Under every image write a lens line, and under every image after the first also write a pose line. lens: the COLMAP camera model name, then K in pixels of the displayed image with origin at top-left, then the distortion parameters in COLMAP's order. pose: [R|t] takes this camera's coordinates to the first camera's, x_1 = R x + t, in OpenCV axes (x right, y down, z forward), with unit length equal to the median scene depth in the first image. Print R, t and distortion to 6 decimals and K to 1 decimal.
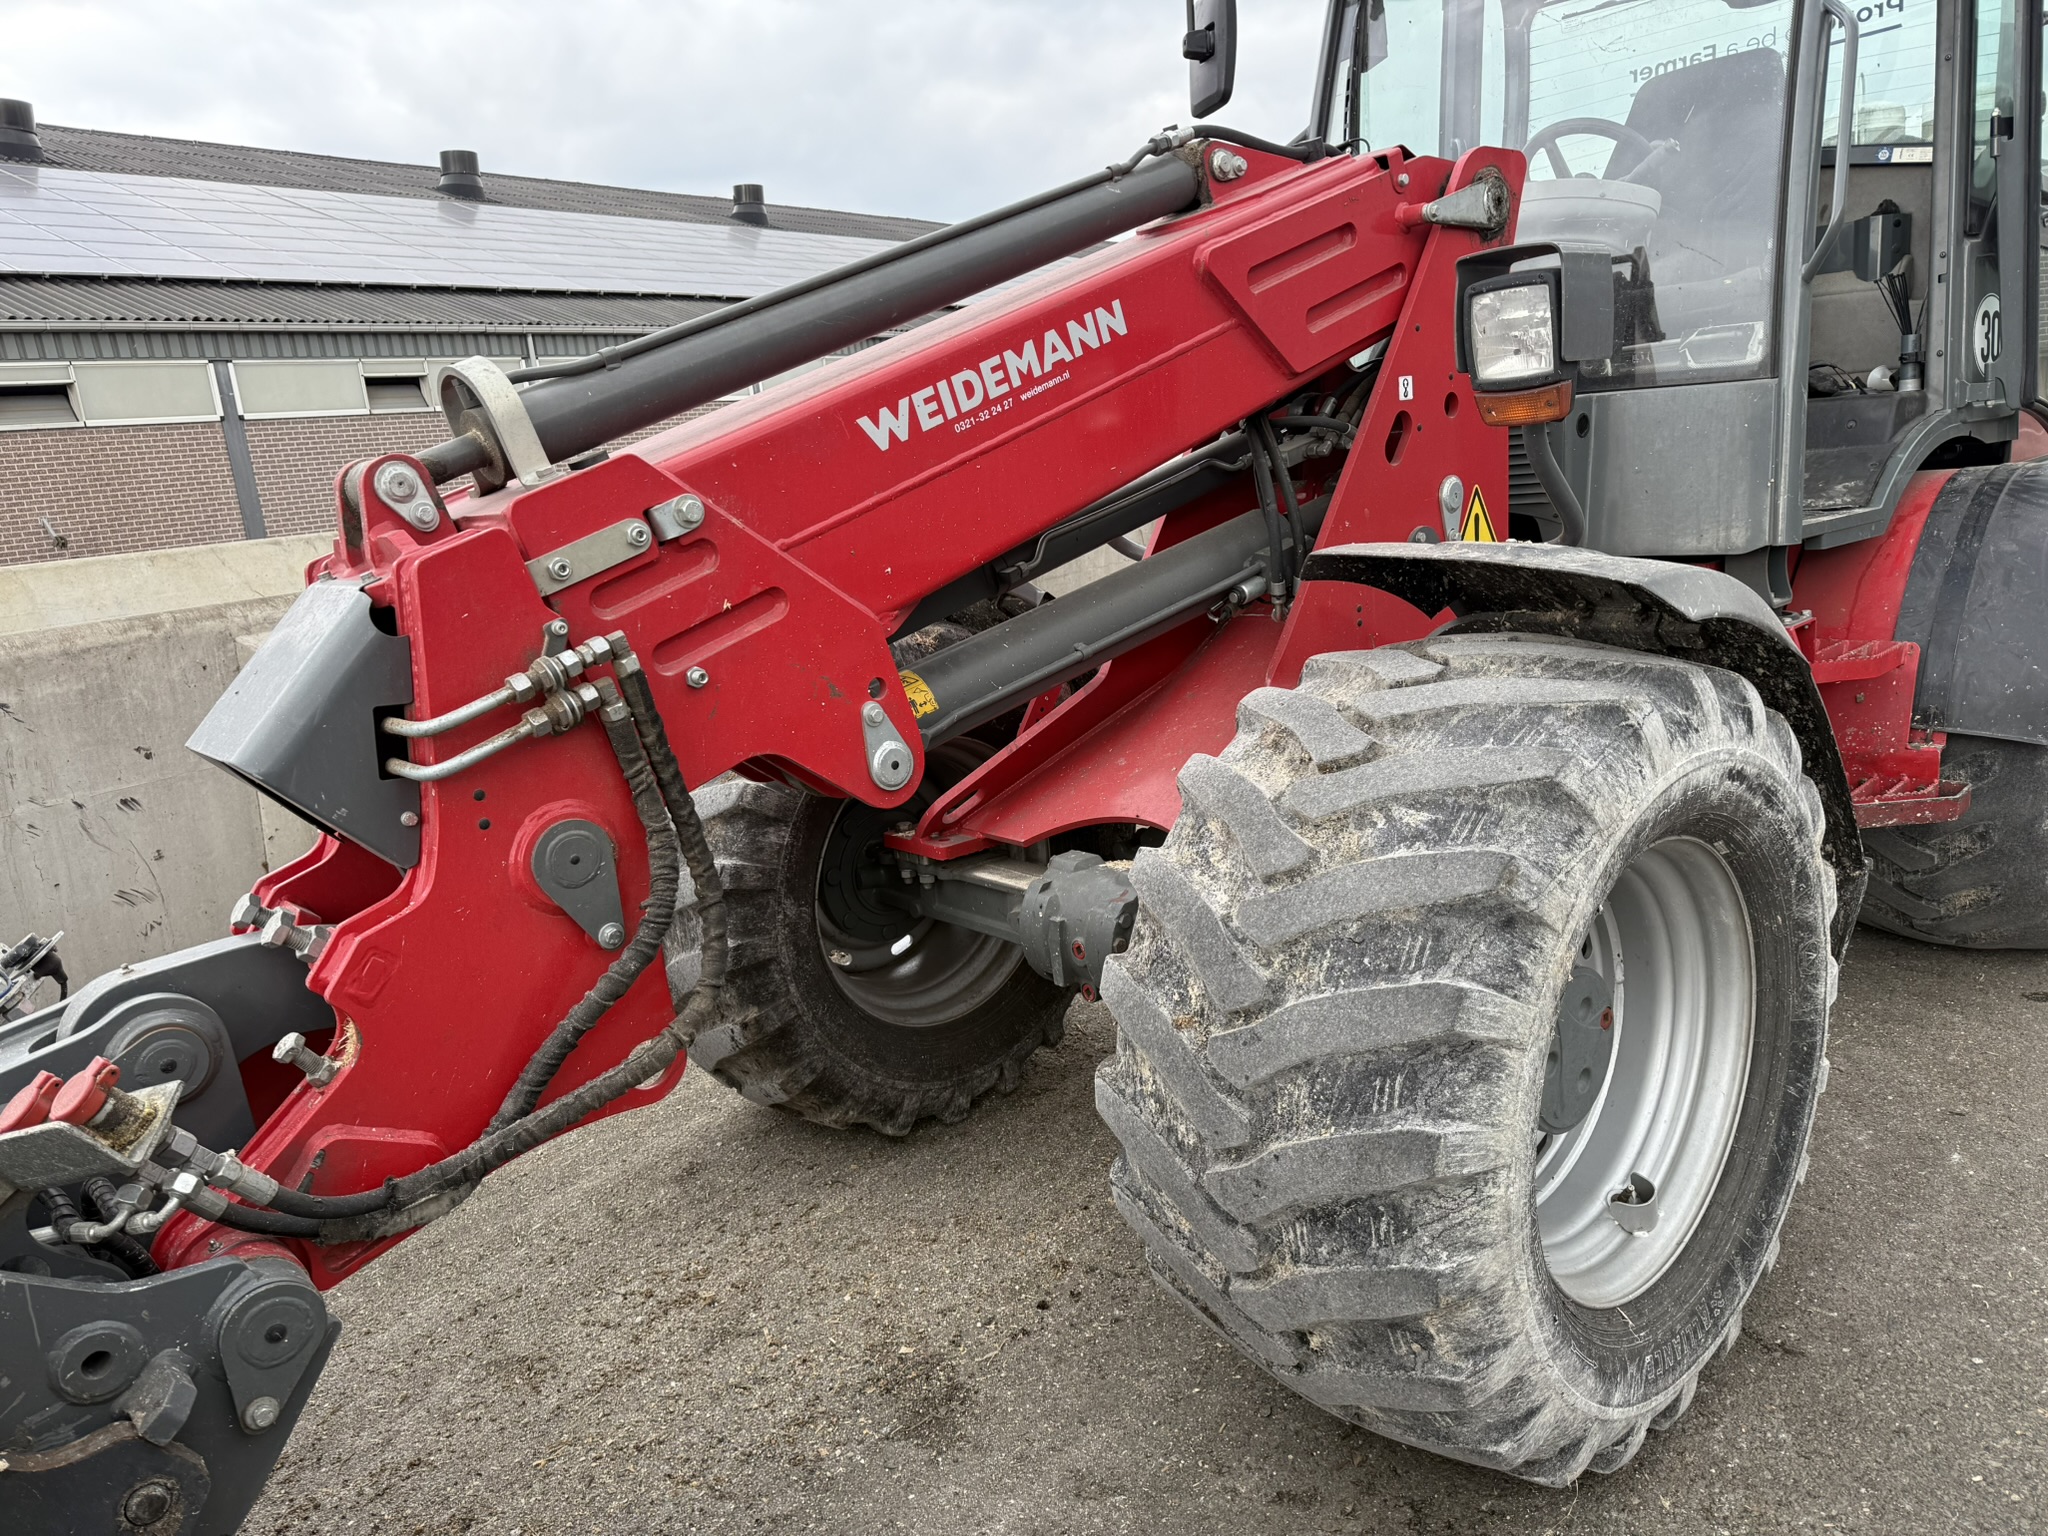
lens RADIAL K [[1468.4, 0, 1027.1], [0, 1468.4, 747.8], [0, 0, 1]] dist [0.039970, -0.044564]
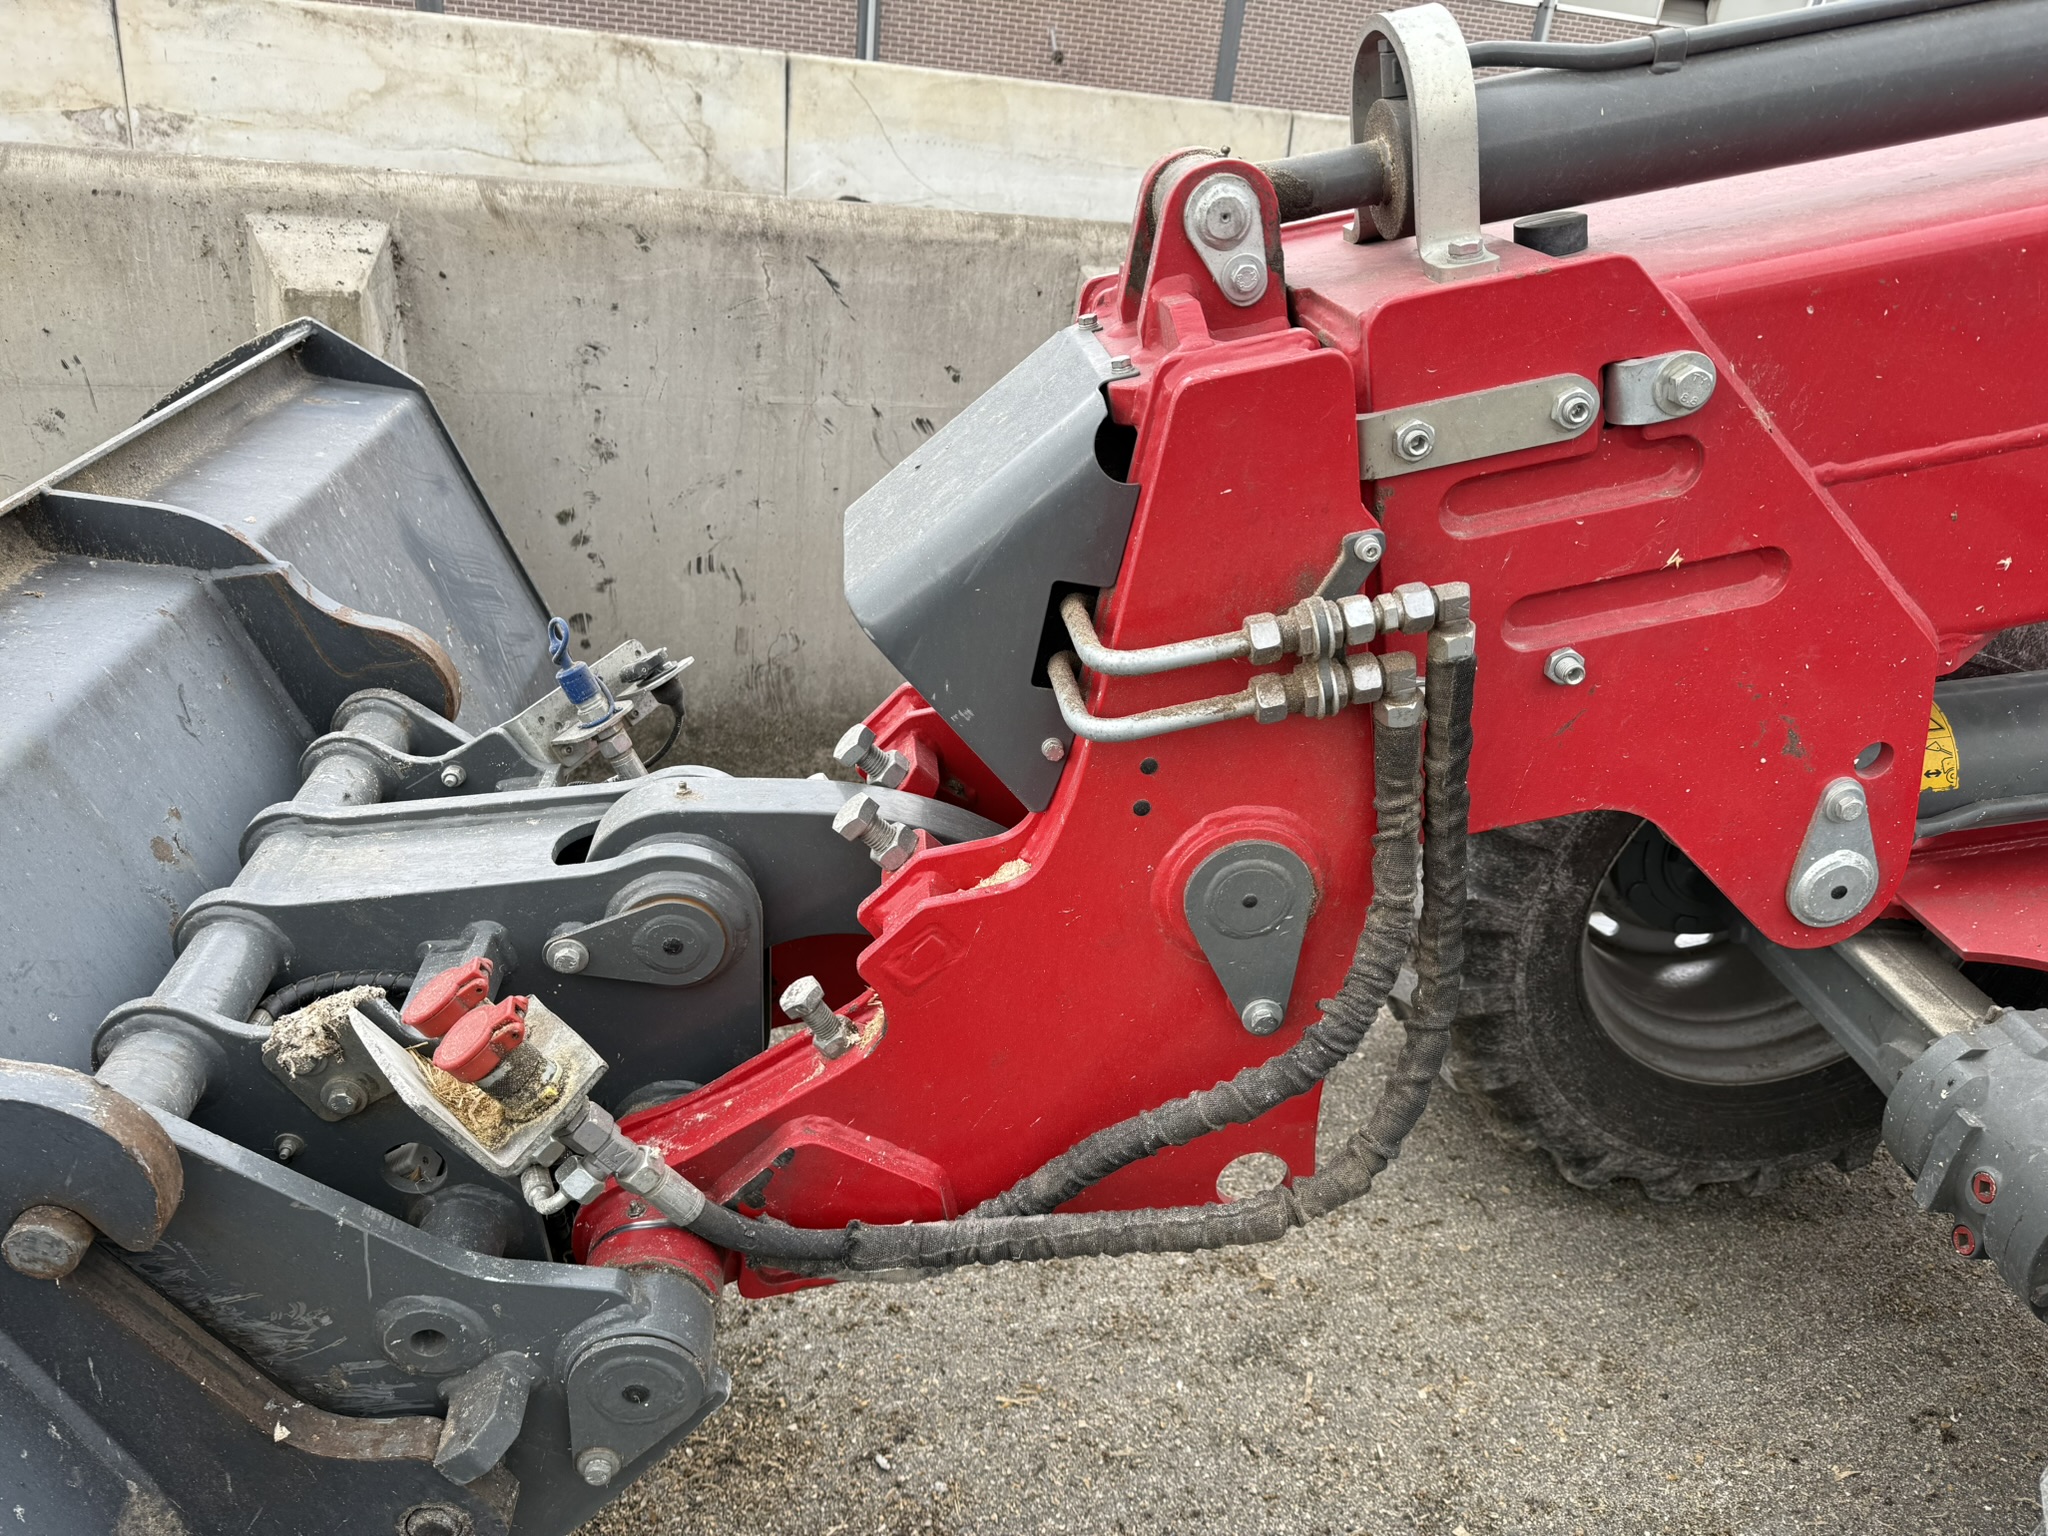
lens RADIAL K [[1450.0, 0, 1024.0], [0, 1450.0, 768.0], [0, 0, 1]] dist [0.142707, -0.261044]
pose [[0.796124, 0.425788, -0.429991, -0.130766], [-0.302378, 0.895412, 0.326809, -0.139360], [0.524170, -0.130161, 0.841608, 0.403100]]
